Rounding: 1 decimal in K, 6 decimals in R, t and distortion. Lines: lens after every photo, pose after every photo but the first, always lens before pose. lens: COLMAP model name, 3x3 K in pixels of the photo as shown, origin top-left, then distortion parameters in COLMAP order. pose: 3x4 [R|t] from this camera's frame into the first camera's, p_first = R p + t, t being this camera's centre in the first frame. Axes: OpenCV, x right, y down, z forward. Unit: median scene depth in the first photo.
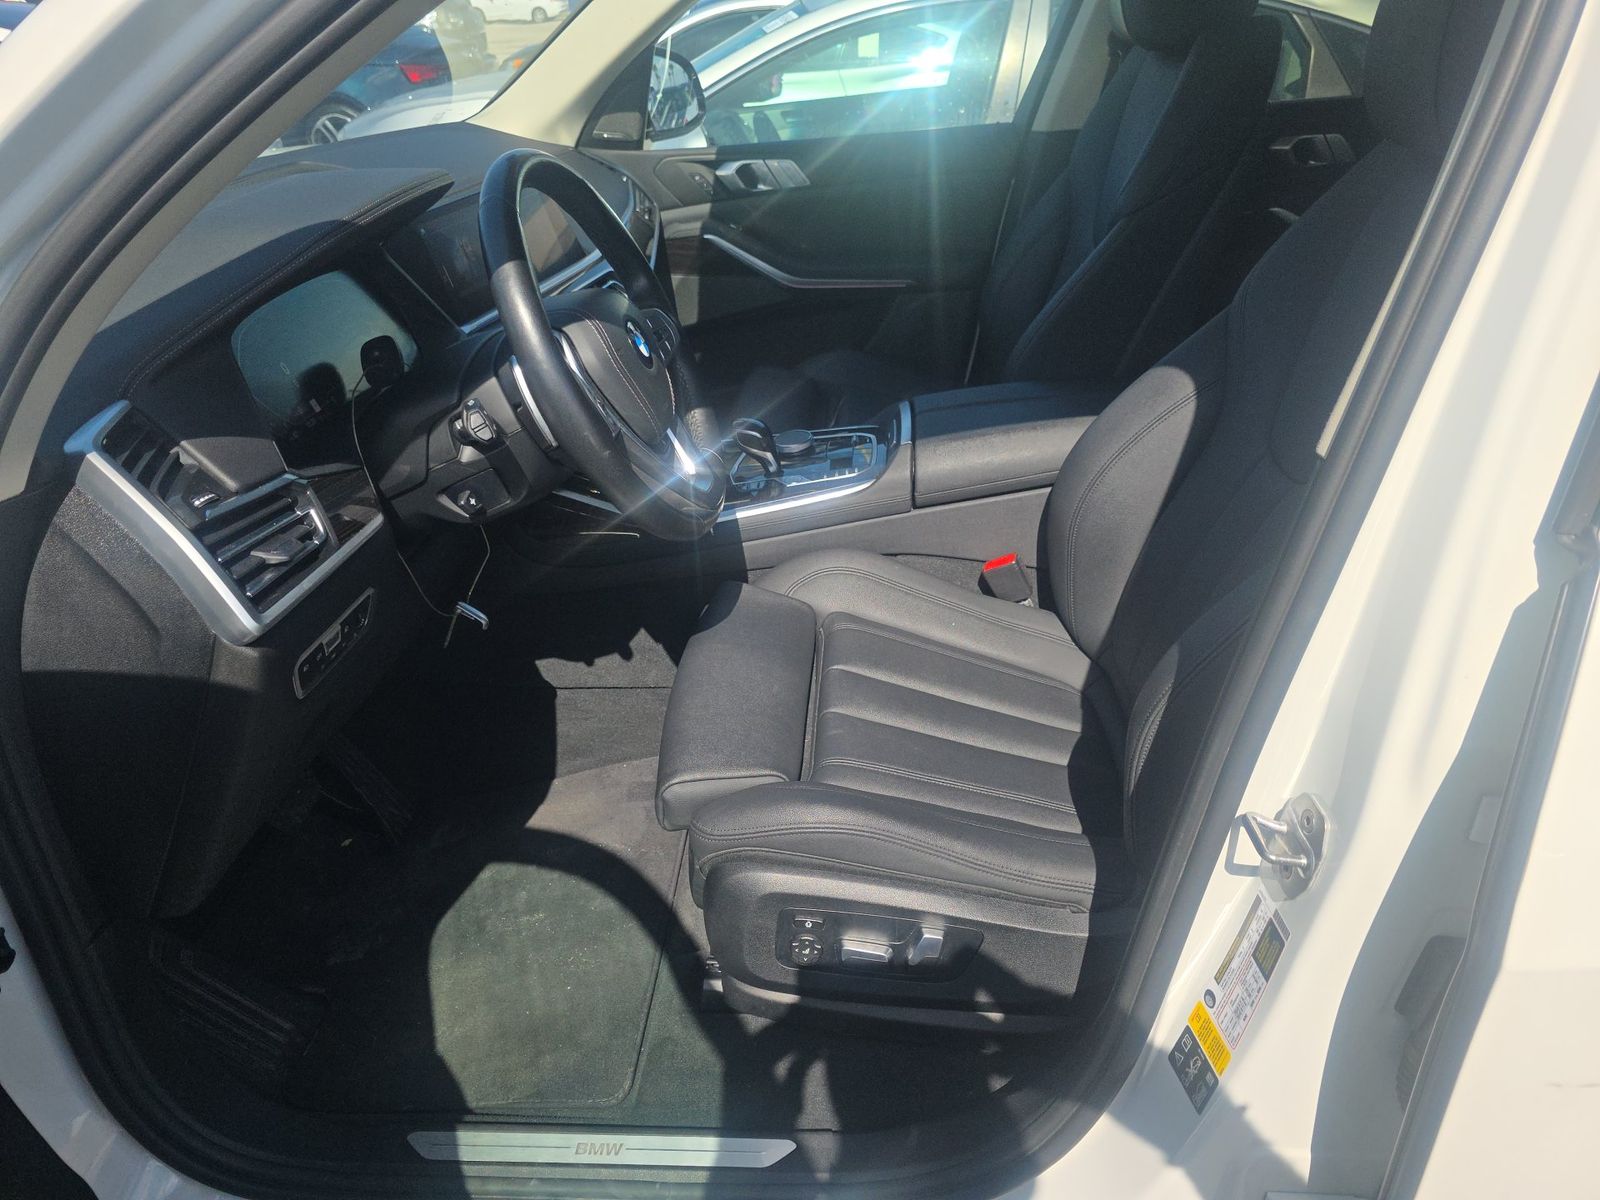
lens RADIAL K [[1085.0, 0, 826.6], [0, 1085.0, 598.6], [0, 0, 1]] dist [0.074836, -0.082925]
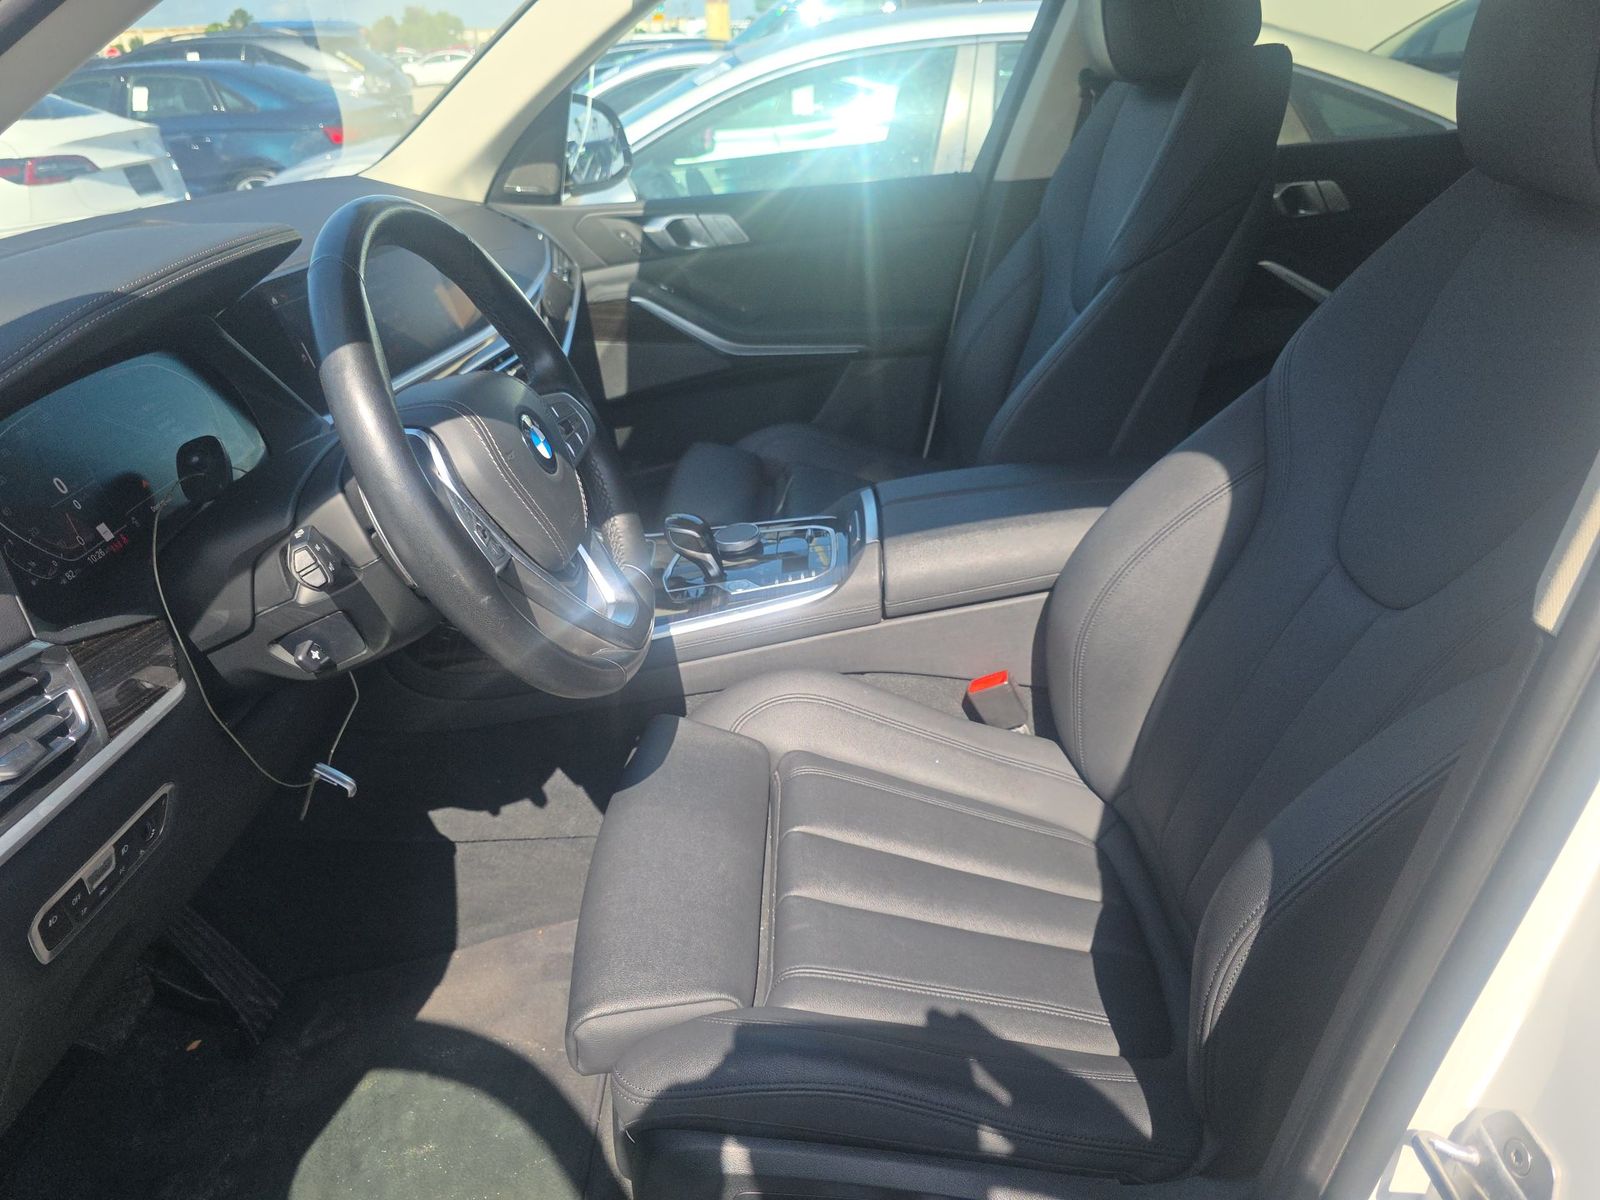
lens RADIAL K [[1067.3, 0, 800.0], [0, 1067.3, 600.0], [0, 0, 1]] dist [0.054977, -0.050008]
pose [[0.999320, -0.020152, 0.030881, -0.009149], [0.021403, 0.998941, -0.040735, -0.066428], [-0.030028, 0.041368, 0.998693, 0.184250]]
